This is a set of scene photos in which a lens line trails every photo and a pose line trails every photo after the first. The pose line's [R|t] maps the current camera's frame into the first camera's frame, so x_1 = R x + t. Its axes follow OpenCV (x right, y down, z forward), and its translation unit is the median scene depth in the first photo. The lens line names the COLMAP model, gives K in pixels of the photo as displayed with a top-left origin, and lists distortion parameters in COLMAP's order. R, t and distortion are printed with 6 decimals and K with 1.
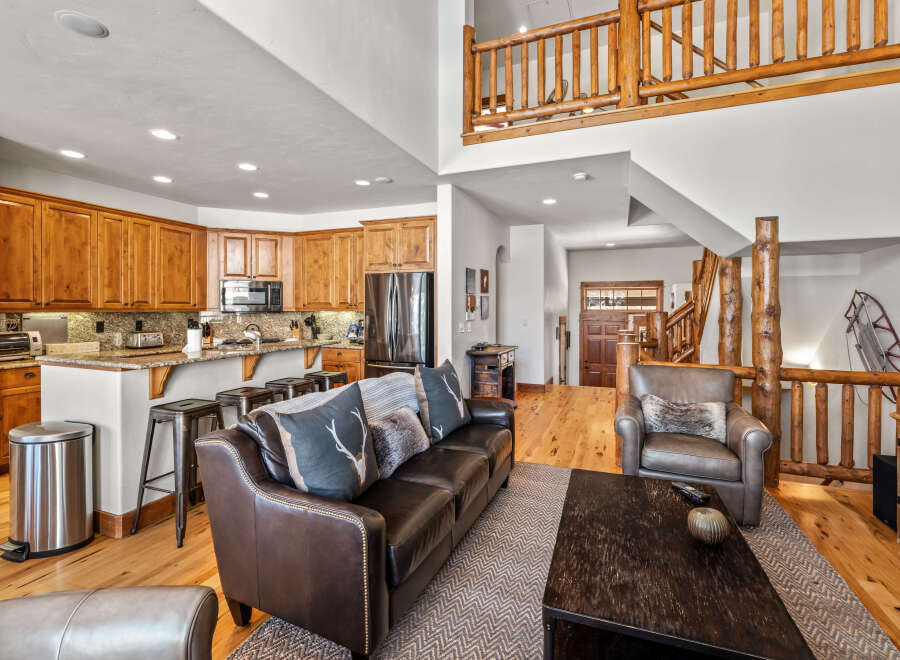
lens RADIAL K [[429.4, 0, 449.7], [0, 429.4, 310.2], [0, 0, 1]] dist [0.000278, 0.000647]
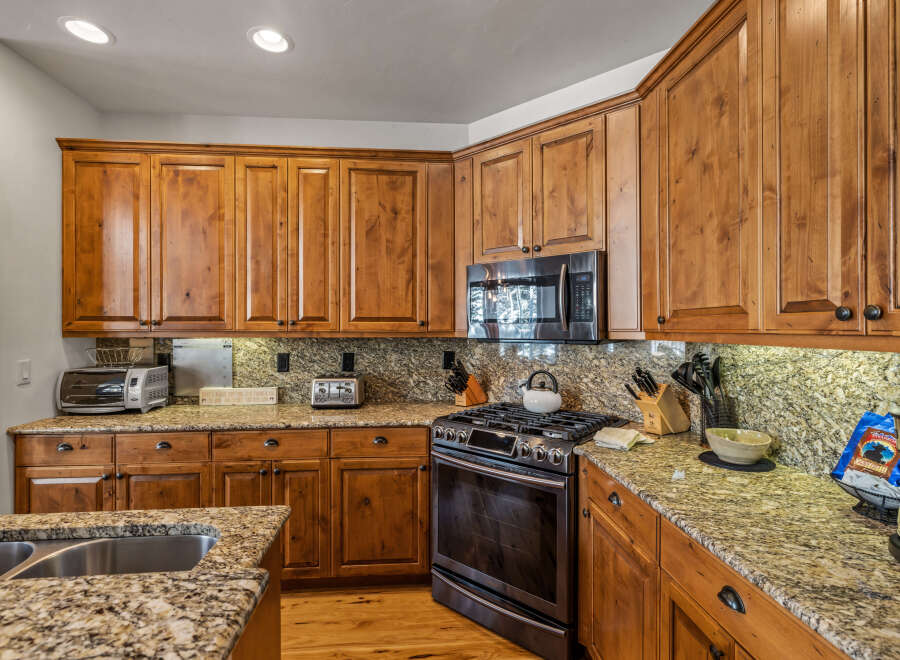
lens RADIAL K [[447.9, 0, 450.0], [0, 447.9, 330.0], [0, 0, 1]] dist [-0.002936, -0.000025]
pose [[0.442725, 0.002125, -0.896655, -0.156316], [-0.003364, 0.999994, 0.000709, -0.006151], [0.896651, 0.002703, 0.442730, 0.876031]]
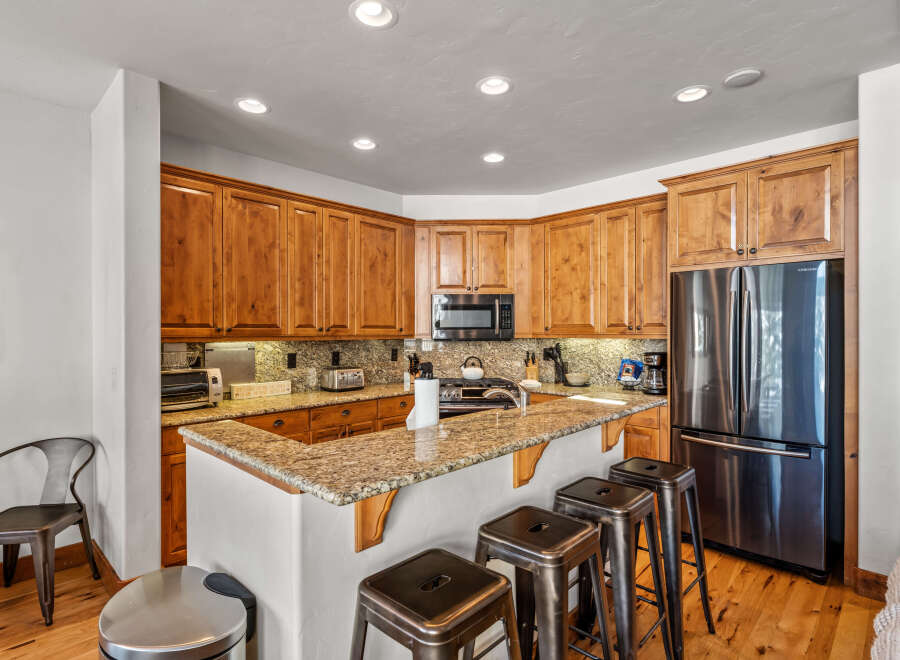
lens RADIAL K [[476.0, 0, 450.0], [0, 476.0, 330.0], [0, 0, 1]] dist [-0.001265, -0.000183]
pose [[0.924612, -0.005348, -0.380873, -0.236978], [0.003035, 0.999973, -0.006673, -0.006809], [0.380898, 0.005014, 0.924603, 0.327880]]
